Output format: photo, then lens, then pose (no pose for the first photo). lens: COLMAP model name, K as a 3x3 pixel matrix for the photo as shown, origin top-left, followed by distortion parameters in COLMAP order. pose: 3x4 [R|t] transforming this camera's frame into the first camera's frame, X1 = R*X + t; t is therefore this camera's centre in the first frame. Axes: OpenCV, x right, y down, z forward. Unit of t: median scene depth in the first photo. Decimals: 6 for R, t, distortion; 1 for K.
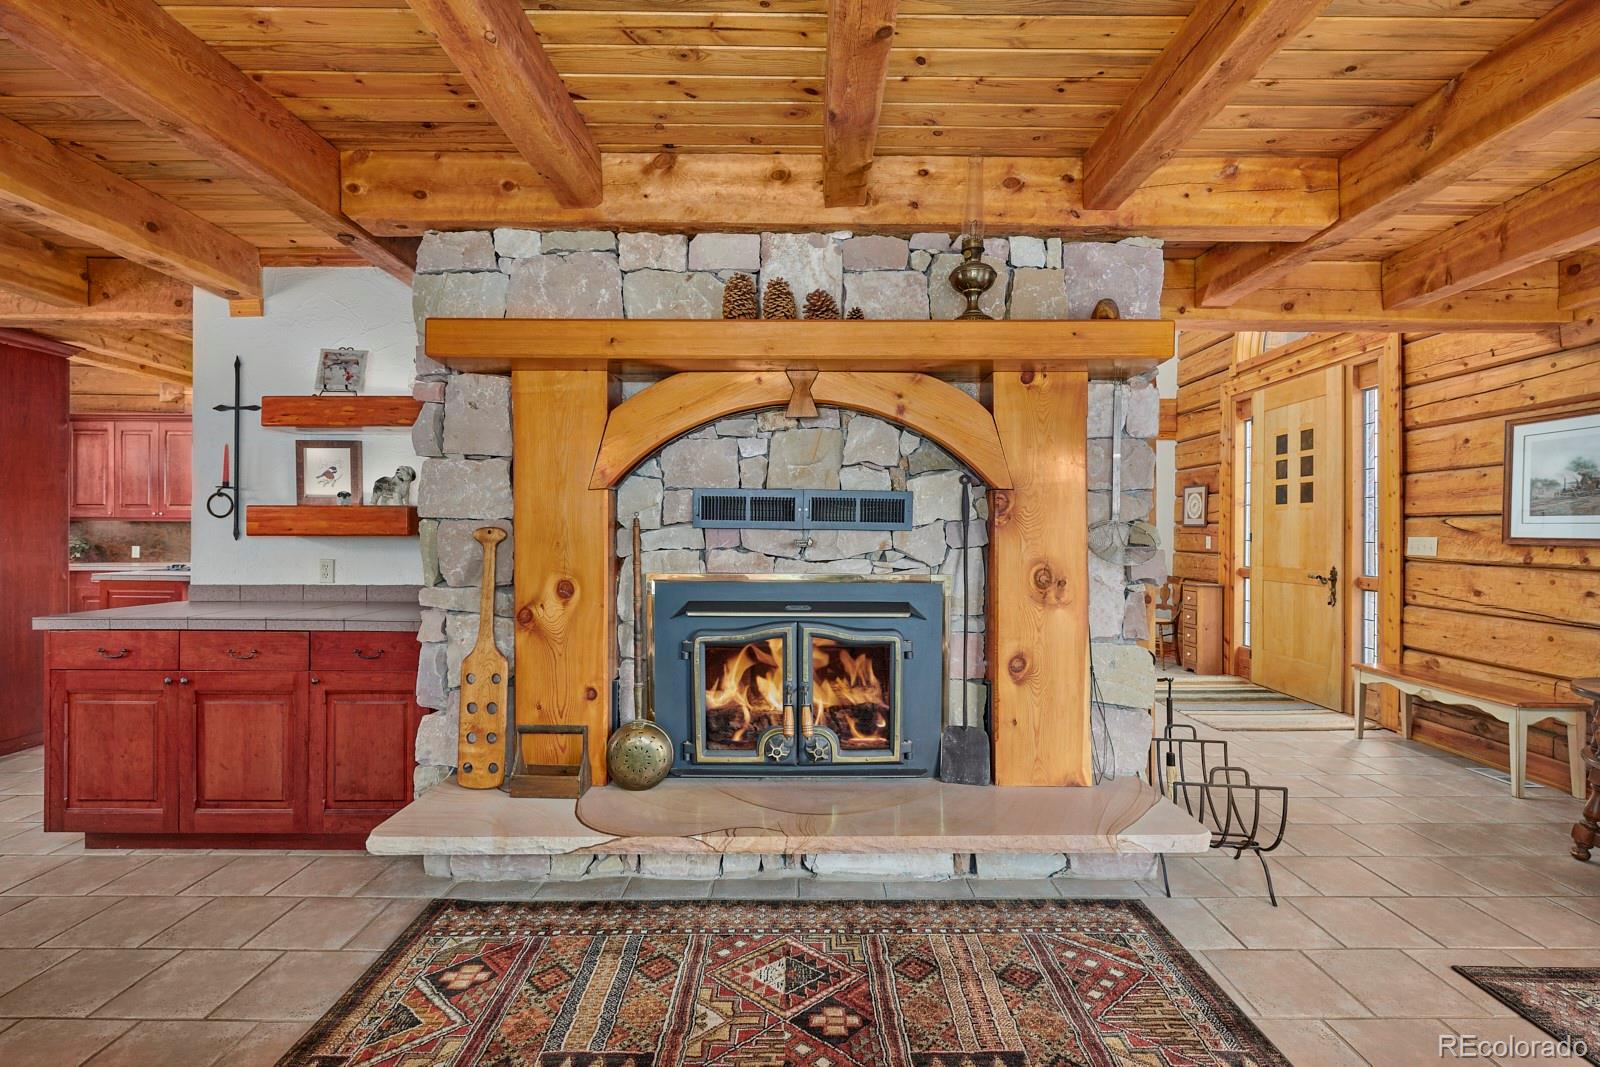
lens RADIAL K [[714.2, 0, 806.5], [0, 714.2, 534.5], [0, 0, 1]] dist [-0.001454, -0.000804]
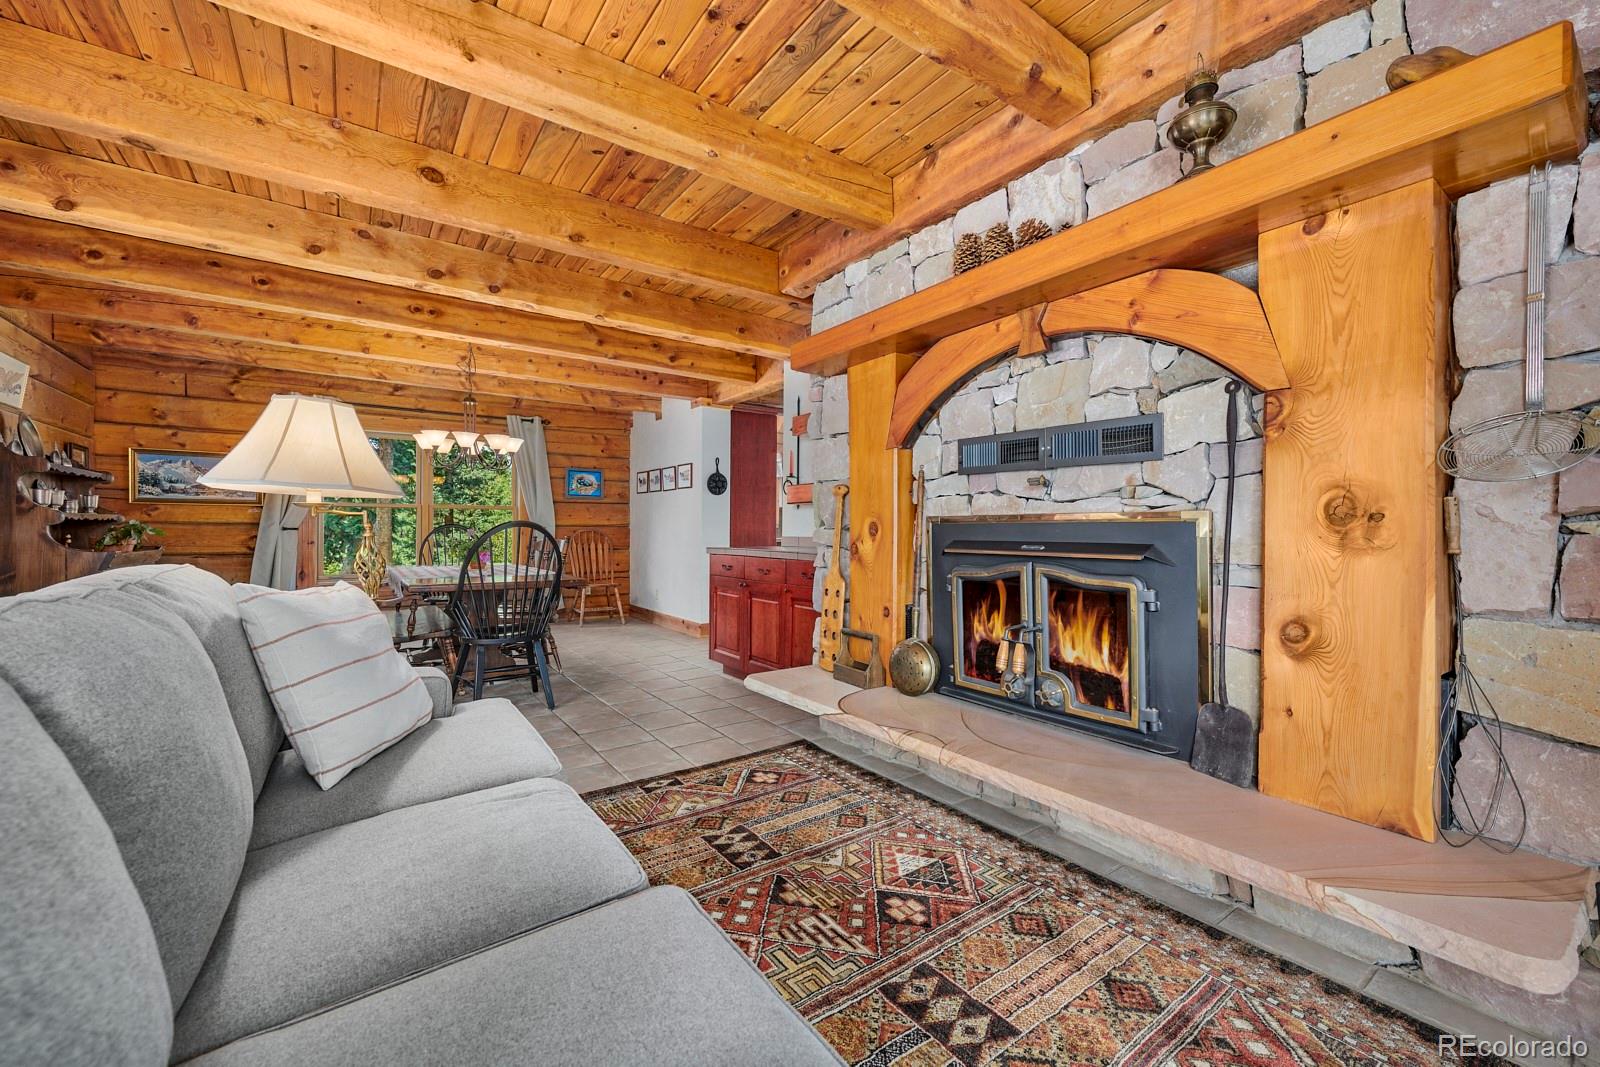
lens RADIAL K [[633.0, 0, 801.8], [0, 633.0, 533.0], [0, 0, 1]] dist [-0.004138, -0.000473]
pose [[0.581068, 0.002458, -0.813851, 0.522131], [-0.004099, 0.999992, 0.000094, 0.085186], [0.813844, 0.003281, 0.581073, 0.233167]]
